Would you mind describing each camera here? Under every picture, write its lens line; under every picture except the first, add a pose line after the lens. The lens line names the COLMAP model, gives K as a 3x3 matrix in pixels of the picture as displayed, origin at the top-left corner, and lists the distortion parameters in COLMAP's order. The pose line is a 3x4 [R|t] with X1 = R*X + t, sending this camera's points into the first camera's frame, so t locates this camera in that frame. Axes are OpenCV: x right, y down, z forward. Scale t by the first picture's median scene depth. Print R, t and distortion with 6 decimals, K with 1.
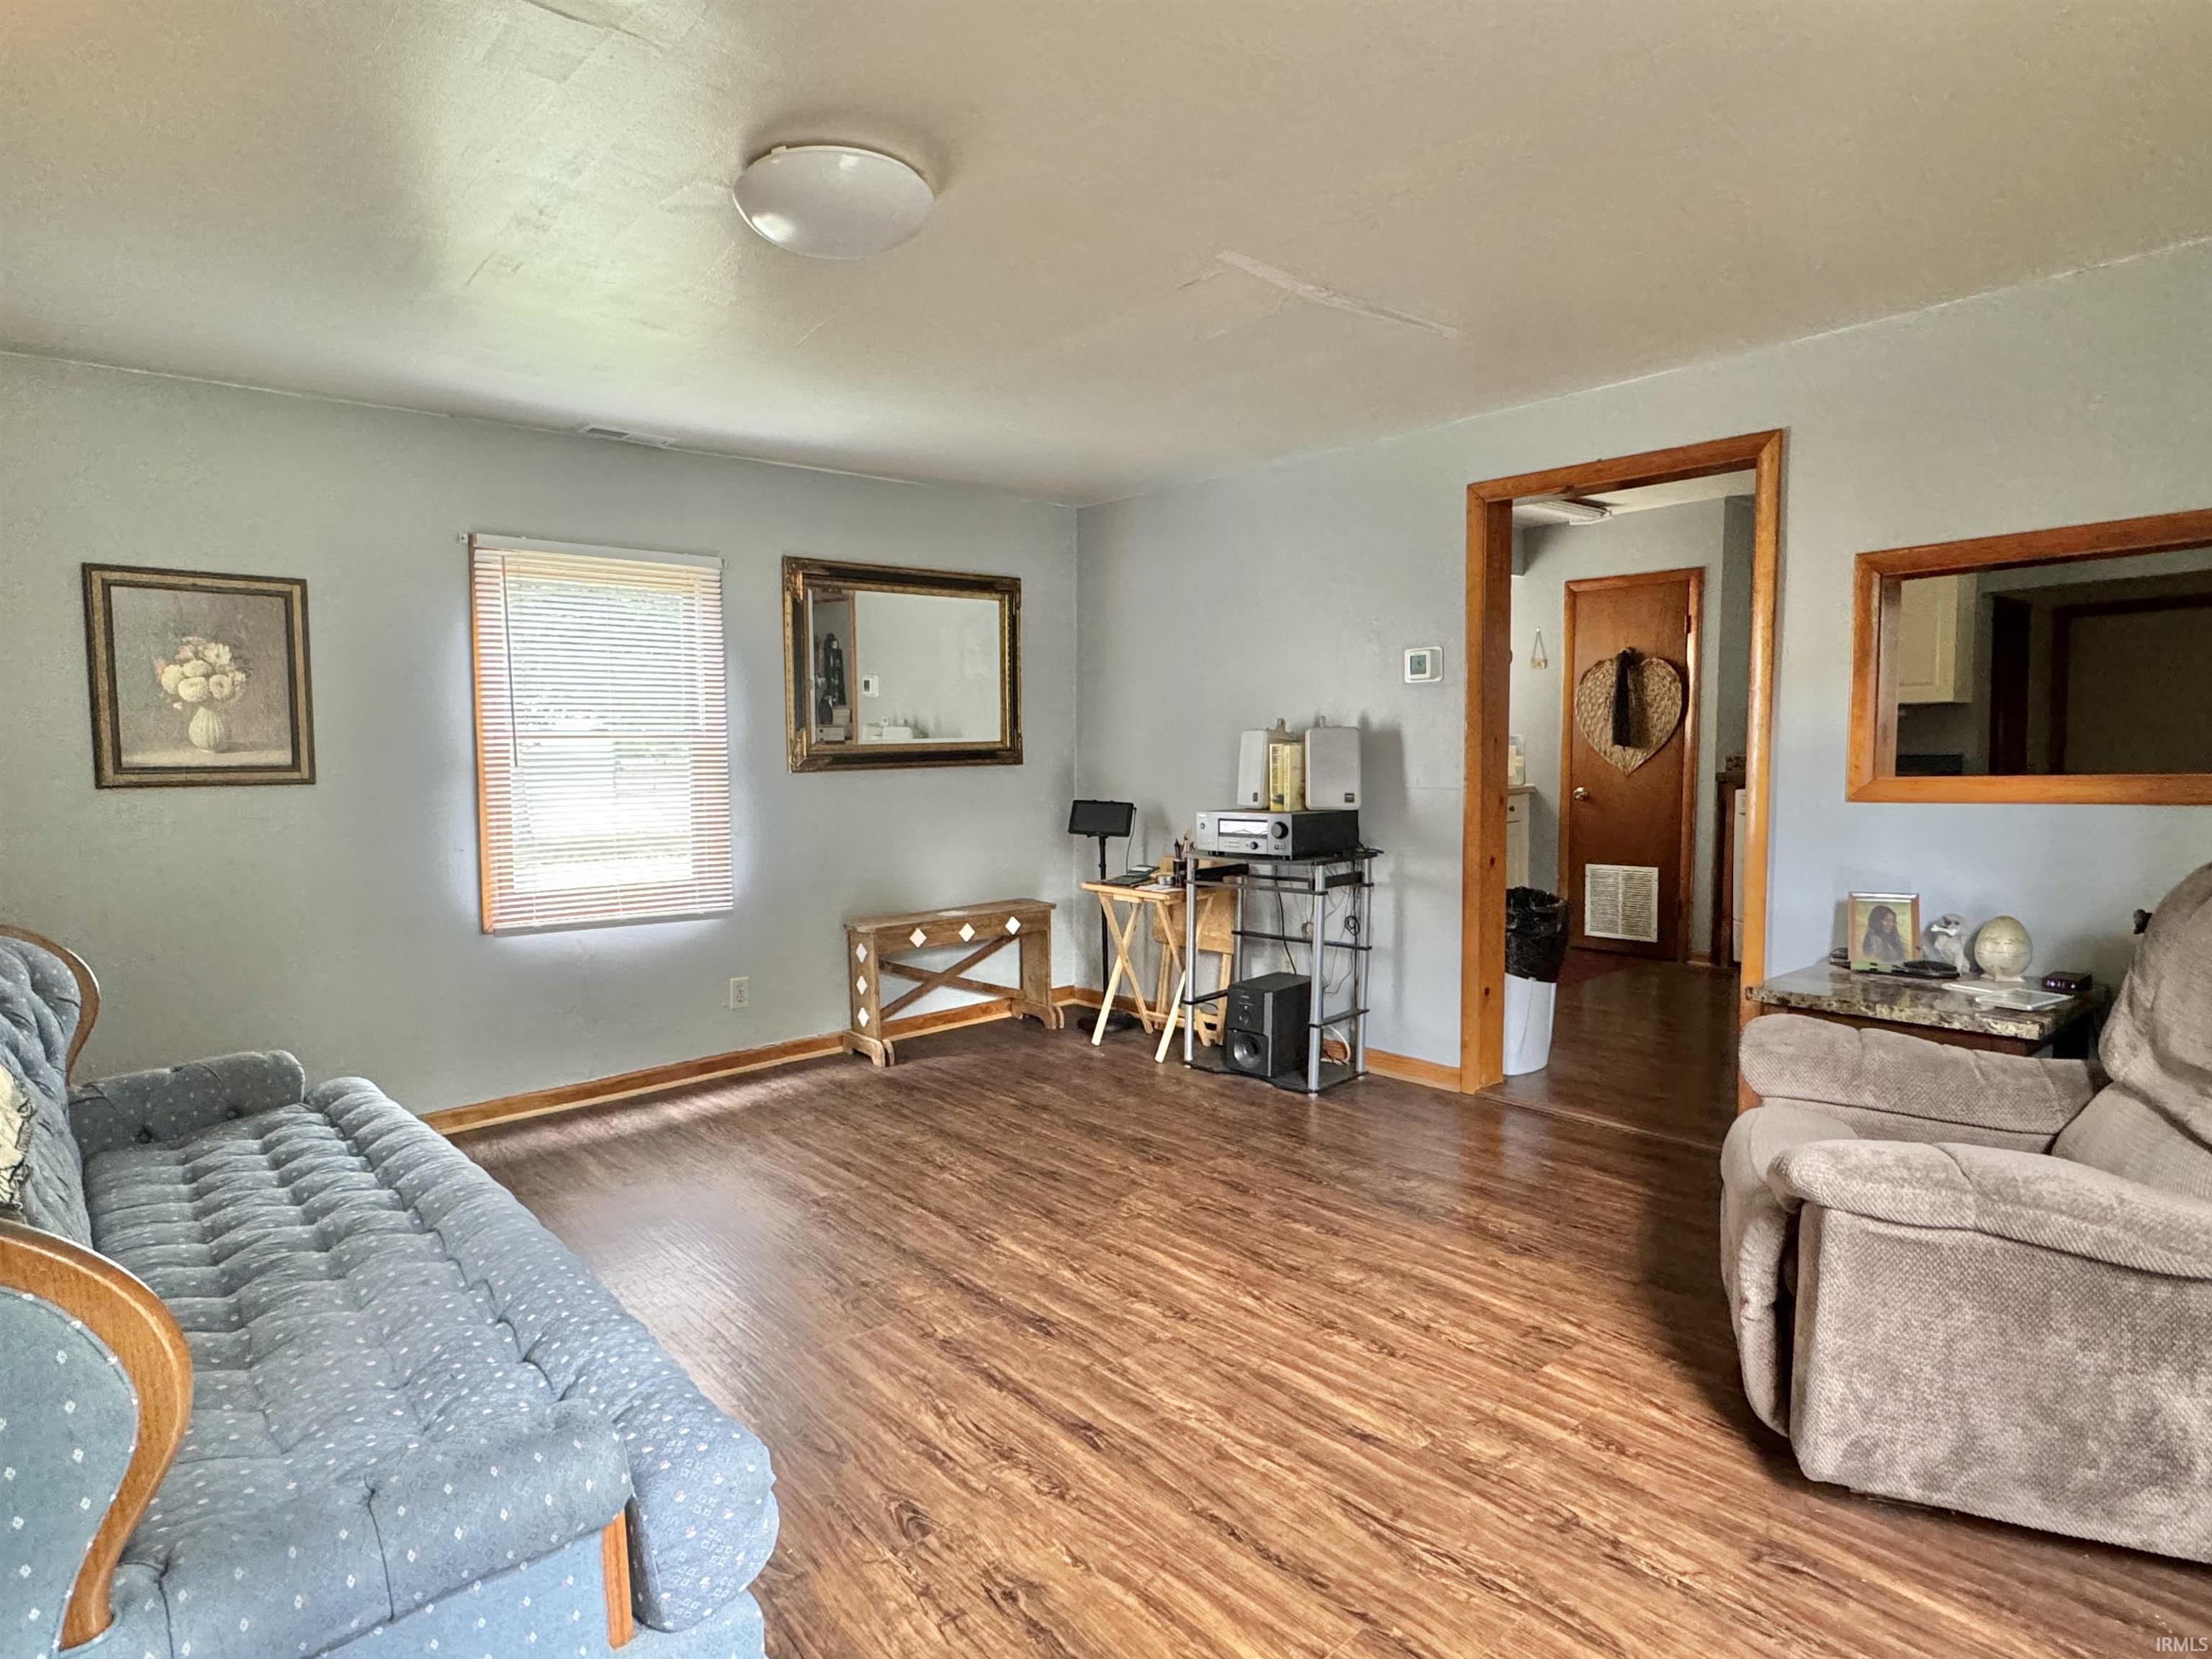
lens RADIAL K [[1204.4, 0, 1101.1], [0, 1204.4, 828.3], [0, 0, 1]] dist [-0.003216, 0.001193]
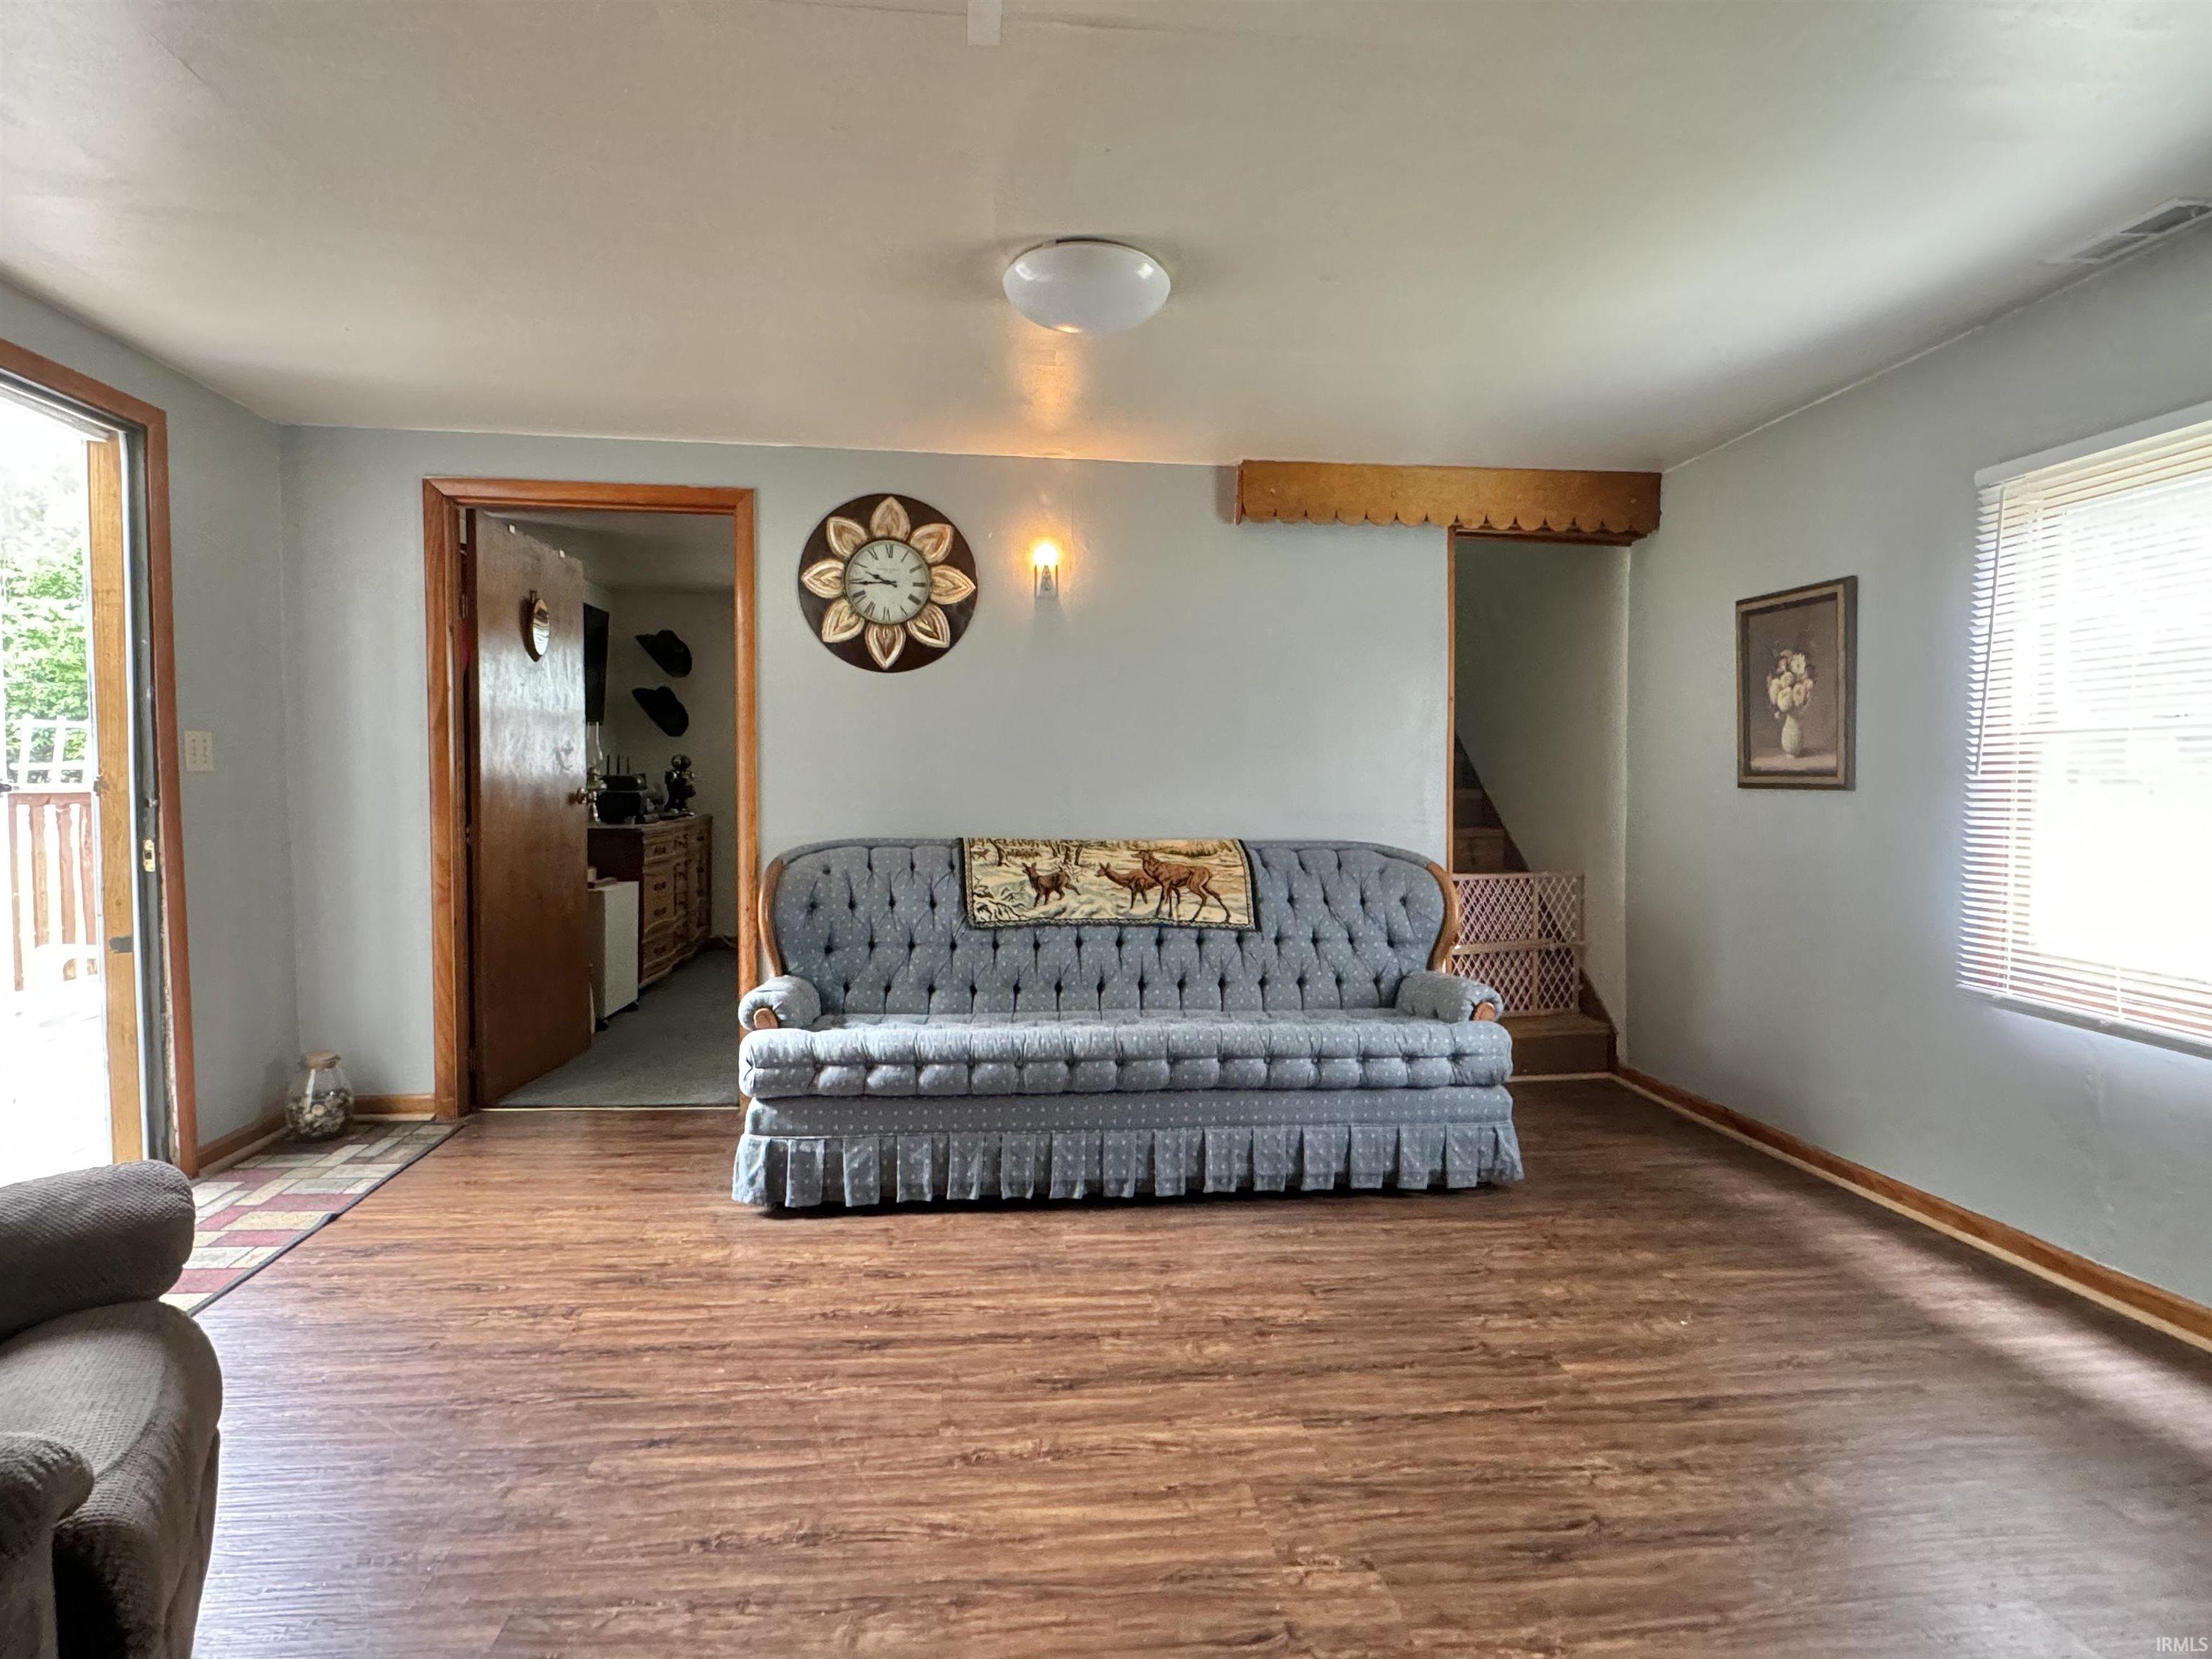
lens RADIAL K [[1204.4, 0, 1101.1], [0, 1204.4, 828.3], [0, 0, 1]] dist [-0.003216, 0.001193]
pose [[-0.568893, 0.043480, -0.821261, 0.623564], [-0.050409, 0.994880, 0.087591, -0.080792], [0.820865, 0.091229, -0.563789, 1.413487]]
